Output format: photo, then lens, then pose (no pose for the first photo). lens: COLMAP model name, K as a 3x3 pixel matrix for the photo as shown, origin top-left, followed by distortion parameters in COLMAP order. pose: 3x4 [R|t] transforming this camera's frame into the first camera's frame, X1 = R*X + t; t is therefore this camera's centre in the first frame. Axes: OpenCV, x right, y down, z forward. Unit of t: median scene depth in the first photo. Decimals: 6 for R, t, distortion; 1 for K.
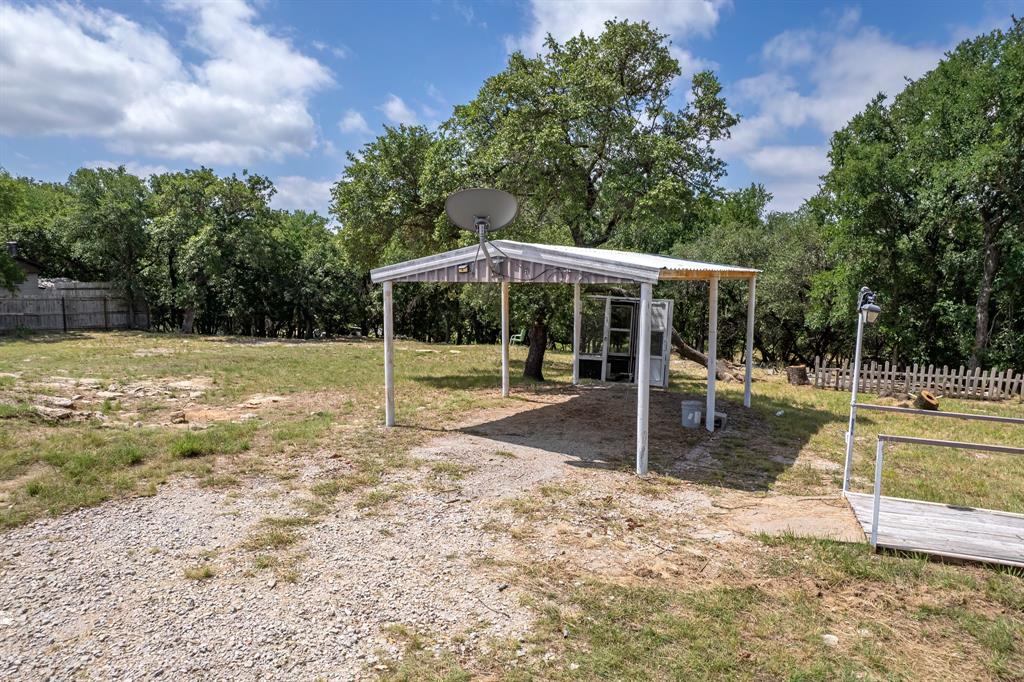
lens RADIAL K [[663.0, 0, 510.5], [0, 663.0, 341.8], [0, 0, 1]] dist [-0.038018, 0.001253]
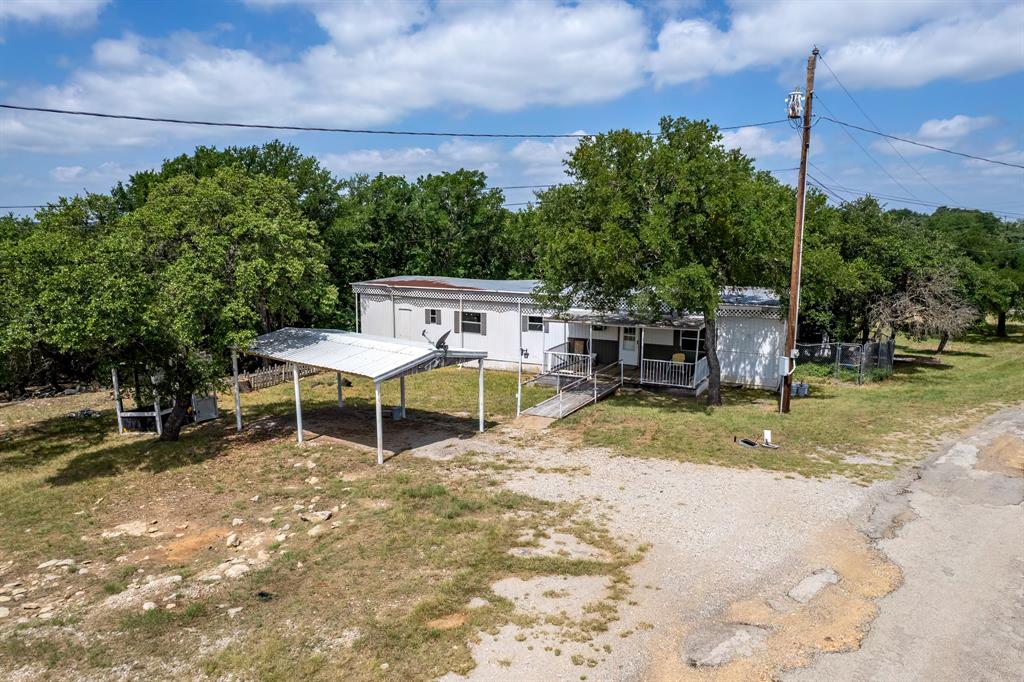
lens RADIAL K [[663.0, 0, 512.6], [0, 663.0, 341.4], [0, 0, 1]] dist [-0.038018, 0.001253]
pose [[0.125273, -0.166147, 0.978112, -2.591850], [0.096974, 0.983208, 0.154592, -0.612203], [-0.987372, 0.075485, 0.139281, 0.582721]]
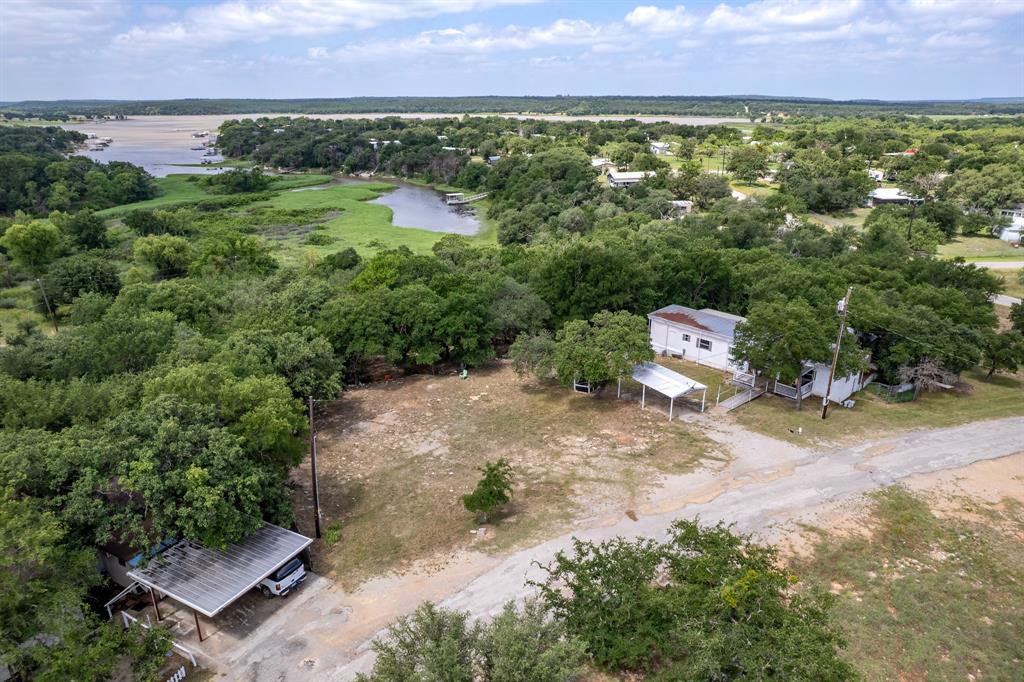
lens RADIAL K [[663.0, 0, 514.3], [0, 663.0, 340.1], [0, 0, 1]] dist [-0.038018, 0.001253]
pose [[0.459145, -0.304092, 0.834694, -7.953236], [0.089568, 0.950647, 0.297067, -3.502764], [-0.883834, -0.061635, 0.463722, -0.637924]]
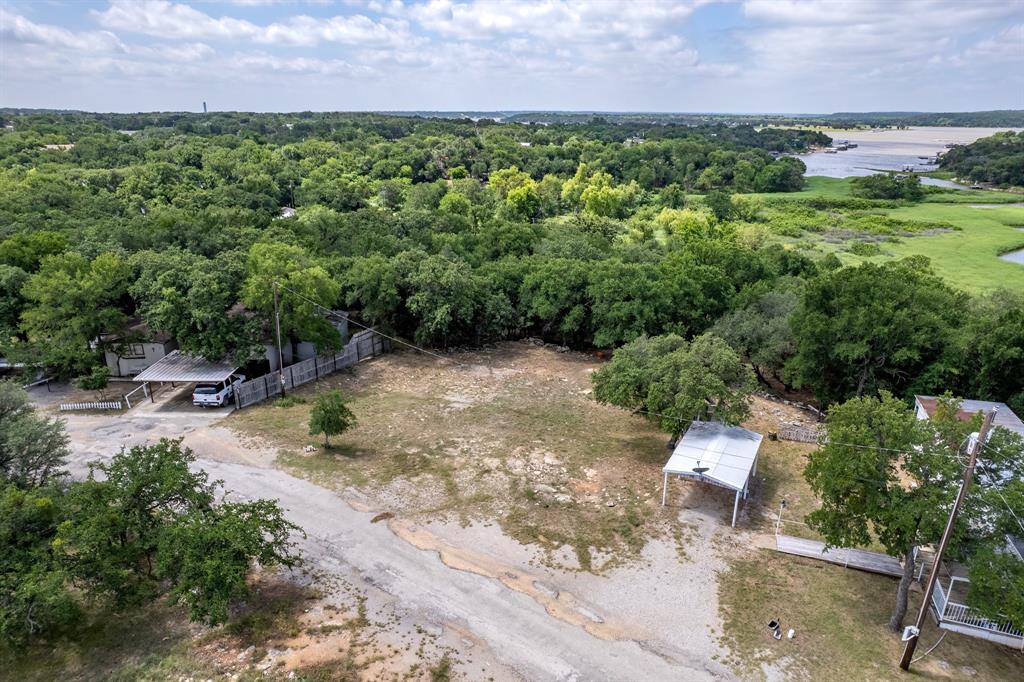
lens RADIAL K [[663.0, 0, 515.5], [0, 663.0, 340.3], [0, 0, 1]] dist [-0.038018, 0.001253]
pose [[0.999624, -0.010668, 0.025278, -1.644440], [0.004593, 0.973380, 0.229150, -2.452034], [-0.027049, -0.228947, 0.973063, -3.608783]]
